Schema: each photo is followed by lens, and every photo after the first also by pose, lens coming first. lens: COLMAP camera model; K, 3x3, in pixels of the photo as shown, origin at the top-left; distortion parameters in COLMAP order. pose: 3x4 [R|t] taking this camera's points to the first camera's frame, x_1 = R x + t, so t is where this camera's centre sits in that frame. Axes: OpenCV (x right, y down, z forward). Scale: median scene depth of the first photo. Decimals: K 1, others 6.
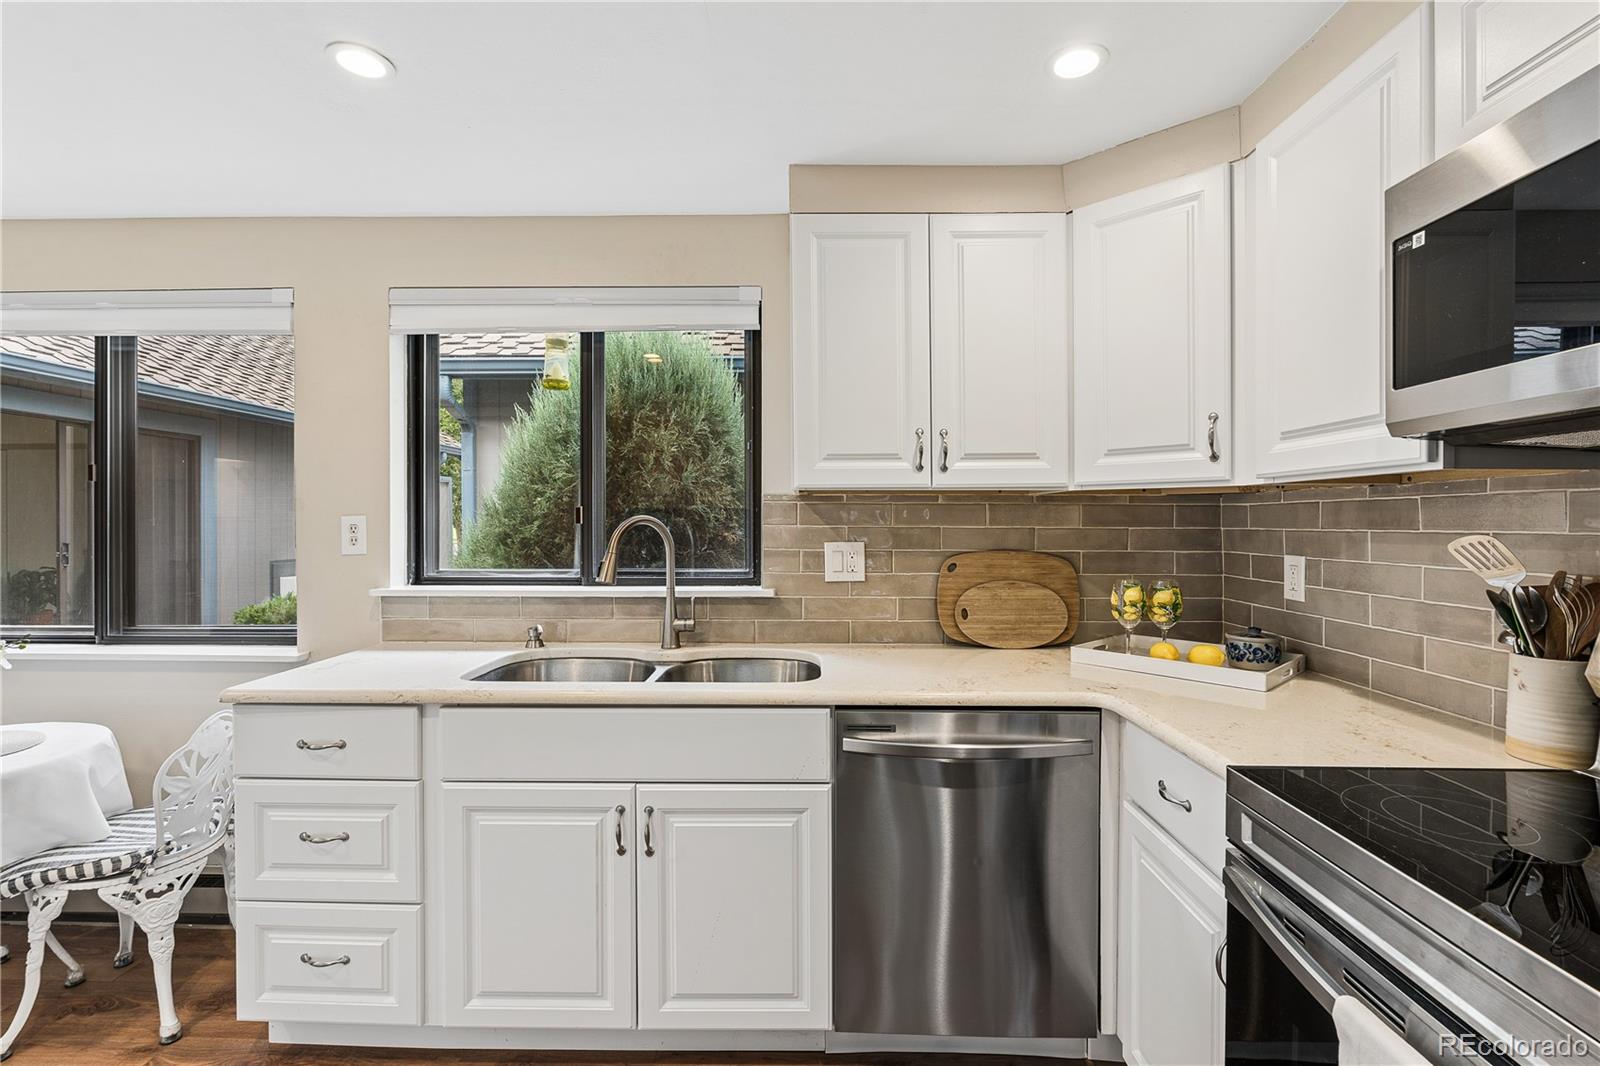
lens RADIAL K [[711.4, 0, 806.9], [0, 711.4, 523.0], [0, 0, 1]] dist [-0.008820, 0.001402]
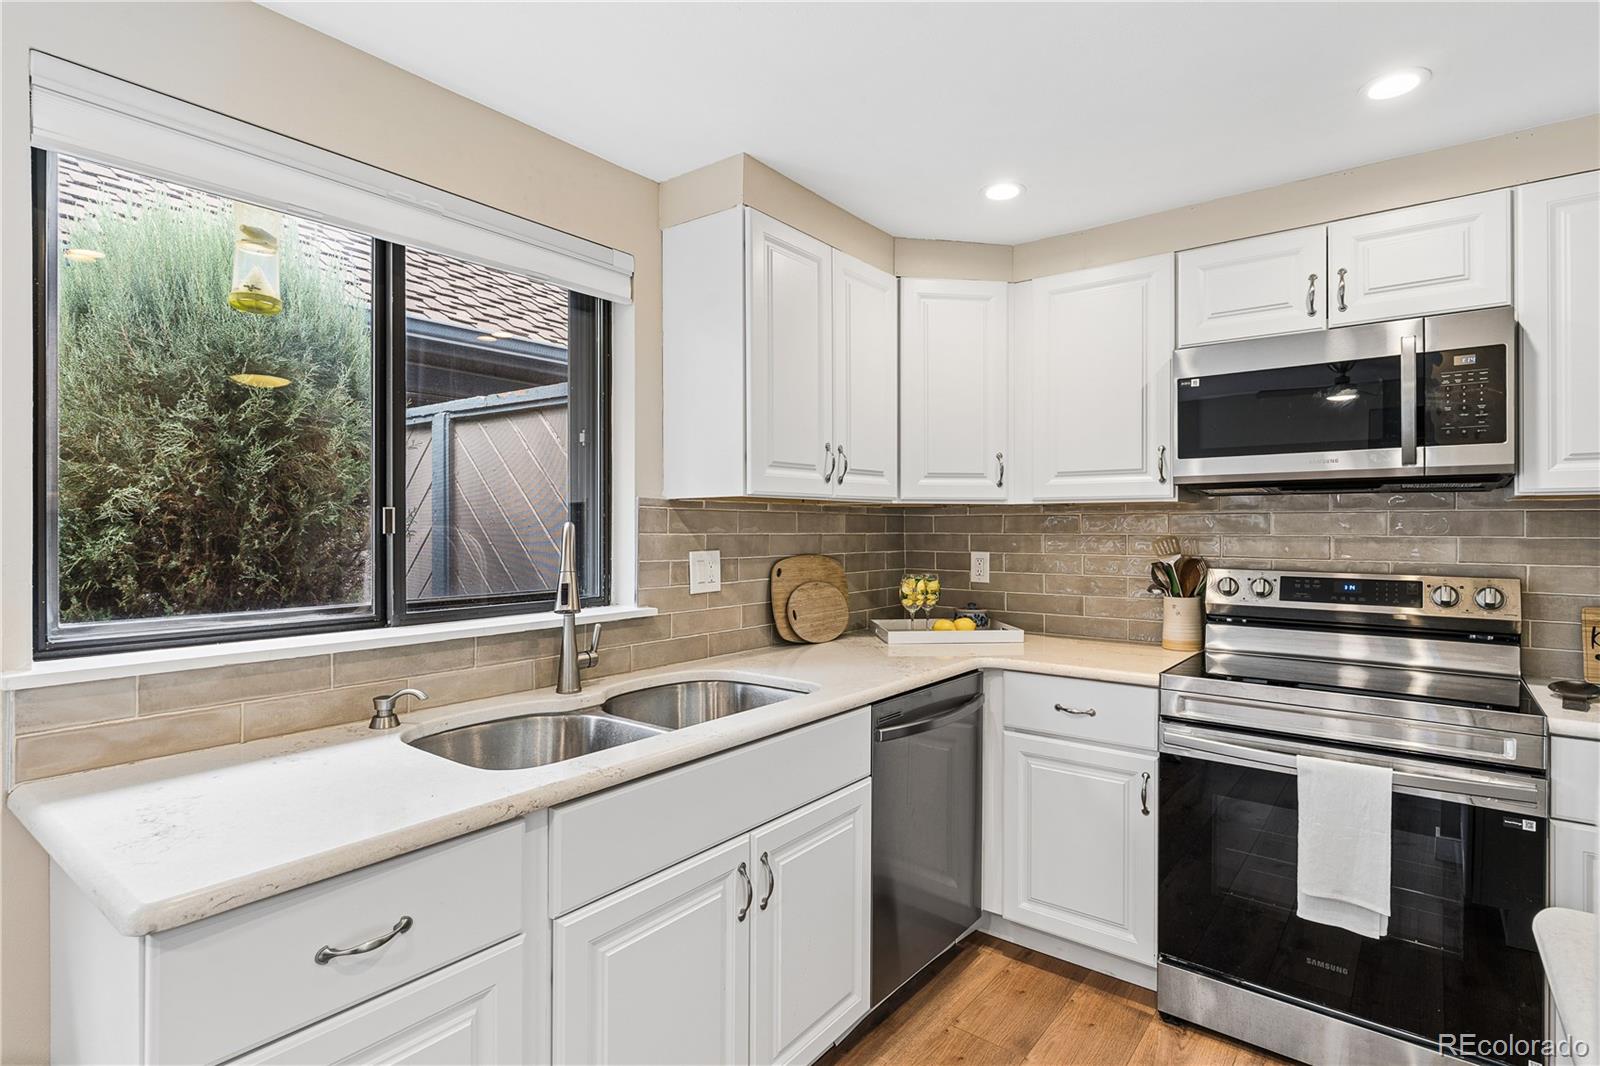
lens RADIAL K [[793.5, 0, 802.5], [0, 793.5, 524.2], [0, 0, 1]] dist [-0.004442, 0.002069]
pose [[0.601144, 0.001901, 0.799138, -0.734521], [0.001666, 0.999992, -0.003632, -0.004672], [-0.799139, 0.003515, 0.601136, 0.273058]]
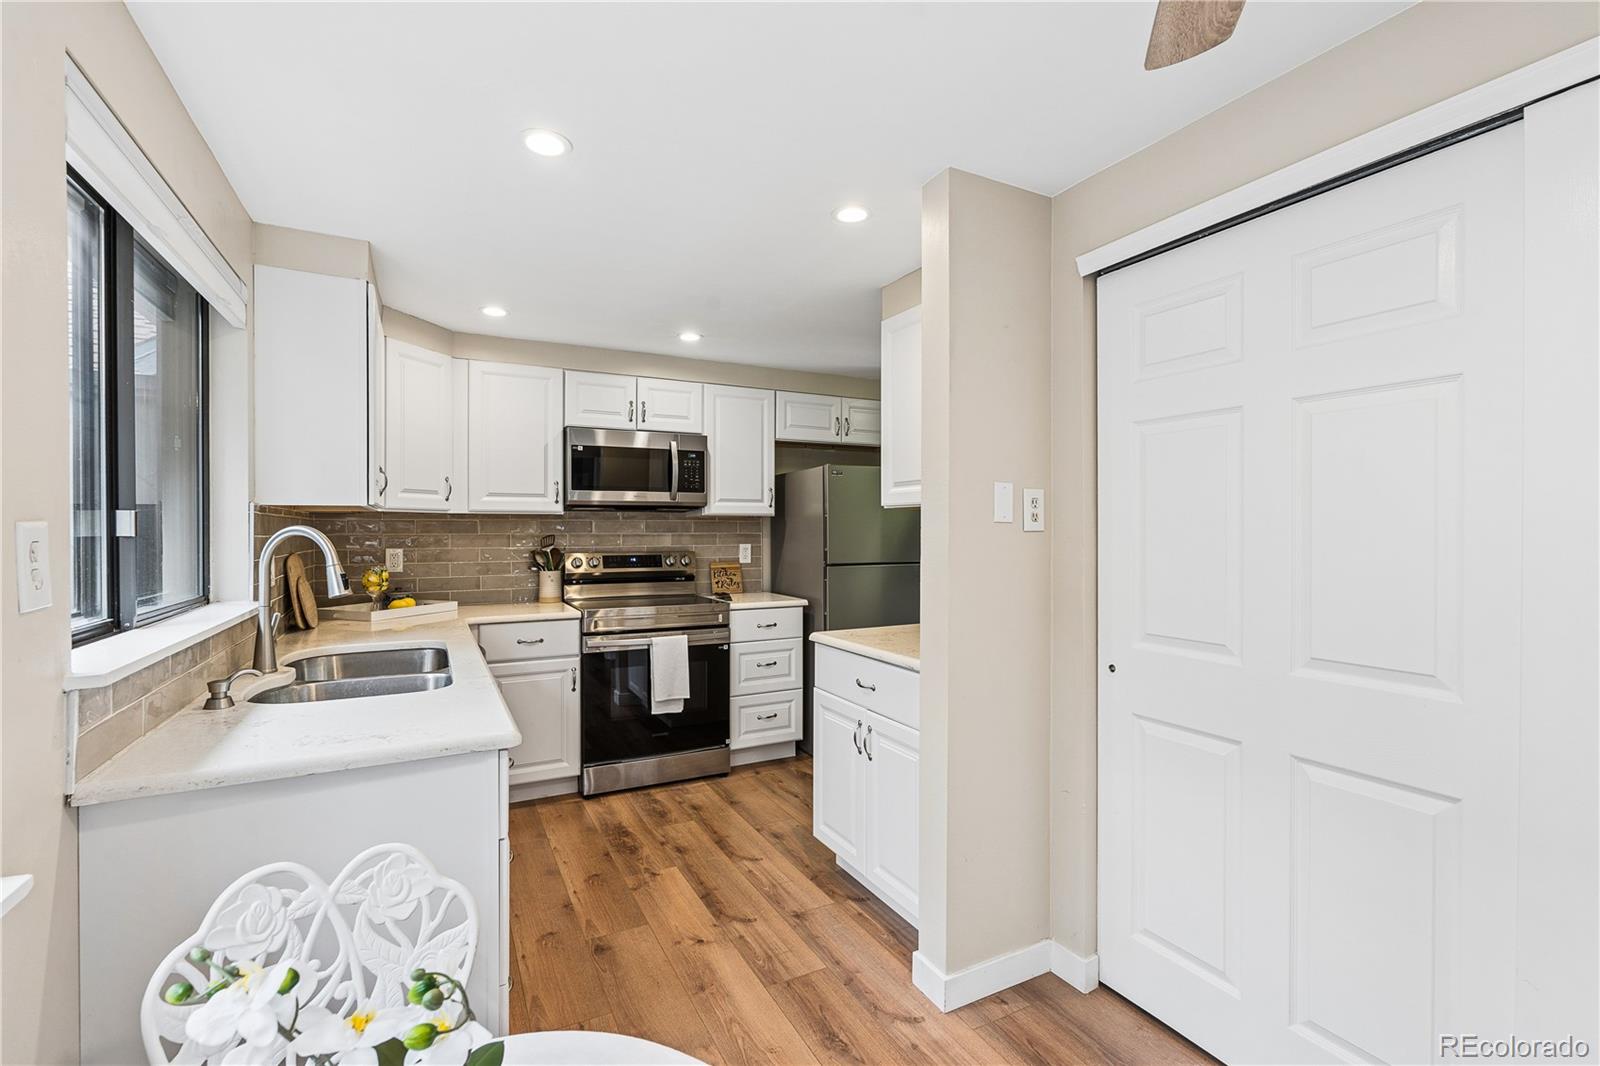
lens RADIAL K [[711.4, 0, 802.5], [0, 711.4, 531.2], [0, 0, 1]] dist [-0.008820, 0.001402]
pose [[-0.477526, -0.003628, 0.878610, -1.308440], [0.002309, 0.999983, 0.005384, -0.006666], [-0.878615, 0.004599, -0.477510, 0.832126]]
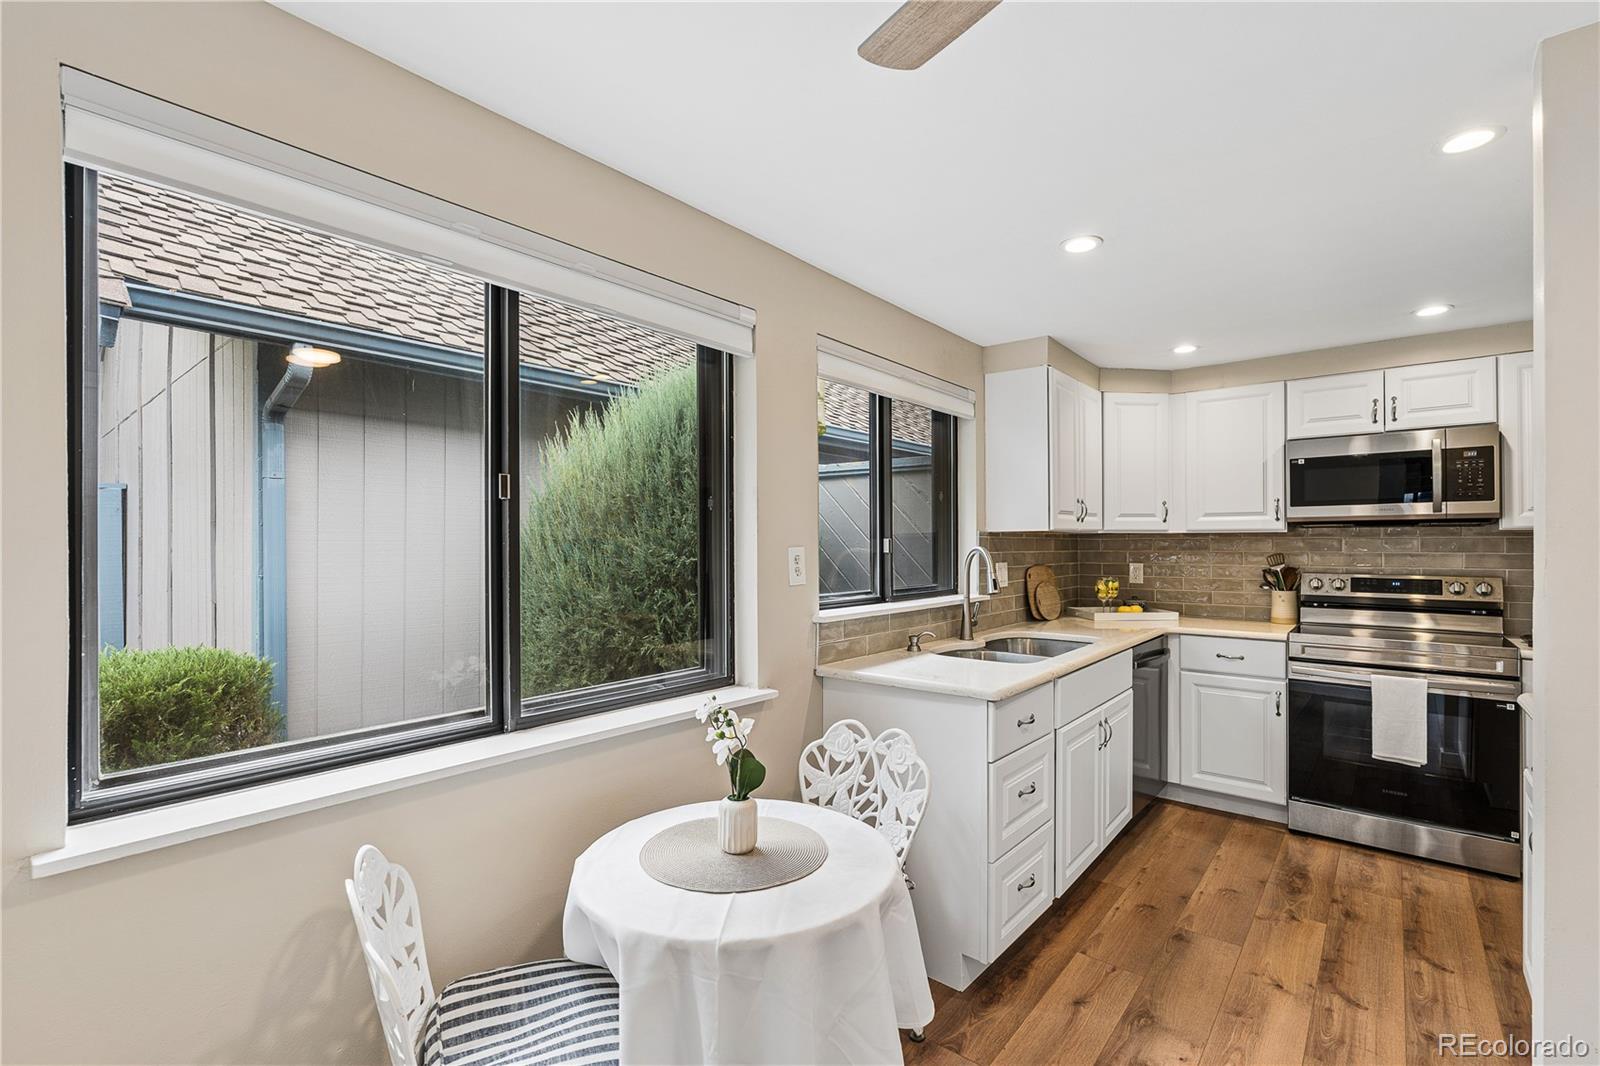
lens RADIAL K [[711.4, 0, 798.7], [0, 711.4, 537.3], [0, 0, 1]] dist [-0.008820, 0.001402]
pose [[0.628731, 0.004962, 0.777607, -1.508688], [0.003745, 0.999949, -0.009409, -0.016298], [-0.777614, 0.008828, 0.628680, 0.369300]]
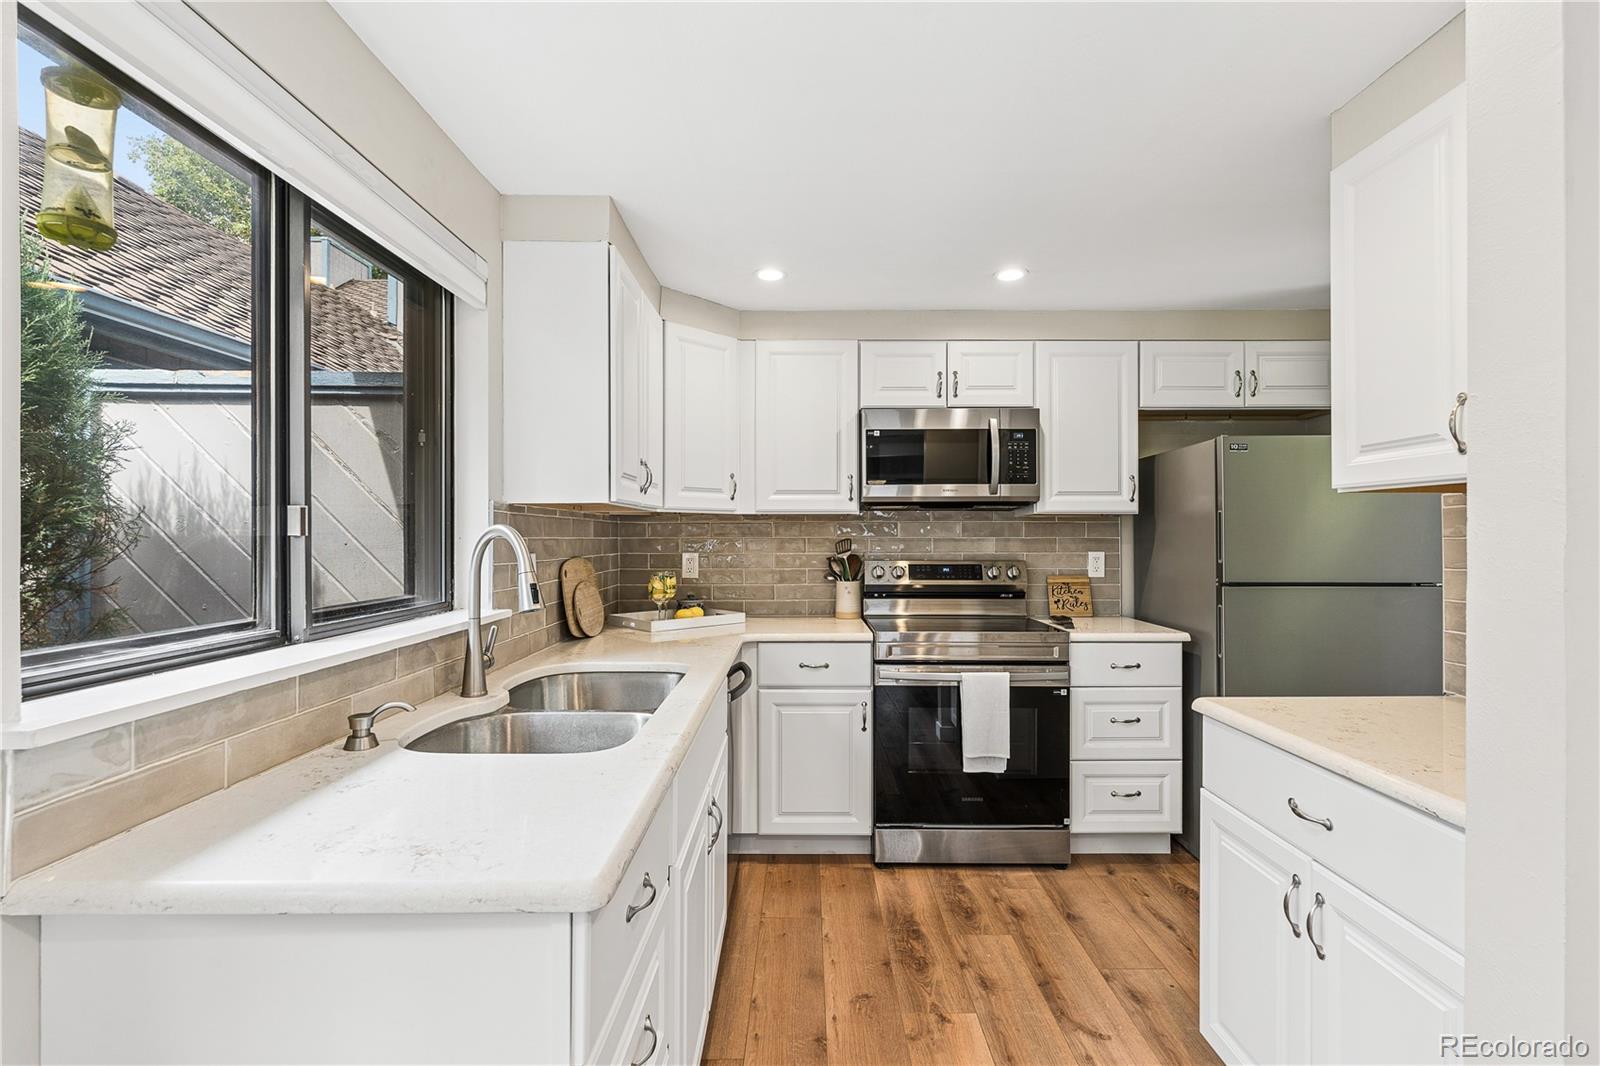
lens RADIAL K [[727.2, 0, 803.0], [0, 727.2, 533.1], [0, 0, 1]] dist [-0.005295, 0.000937]
pose [[-0.014425, 0.002447, 0.999893, -0.991796], [0.003601, 0.999991, -0.002395, 0.001770], [-0.999889, 0.003566, -0.014434, 0.654831]]
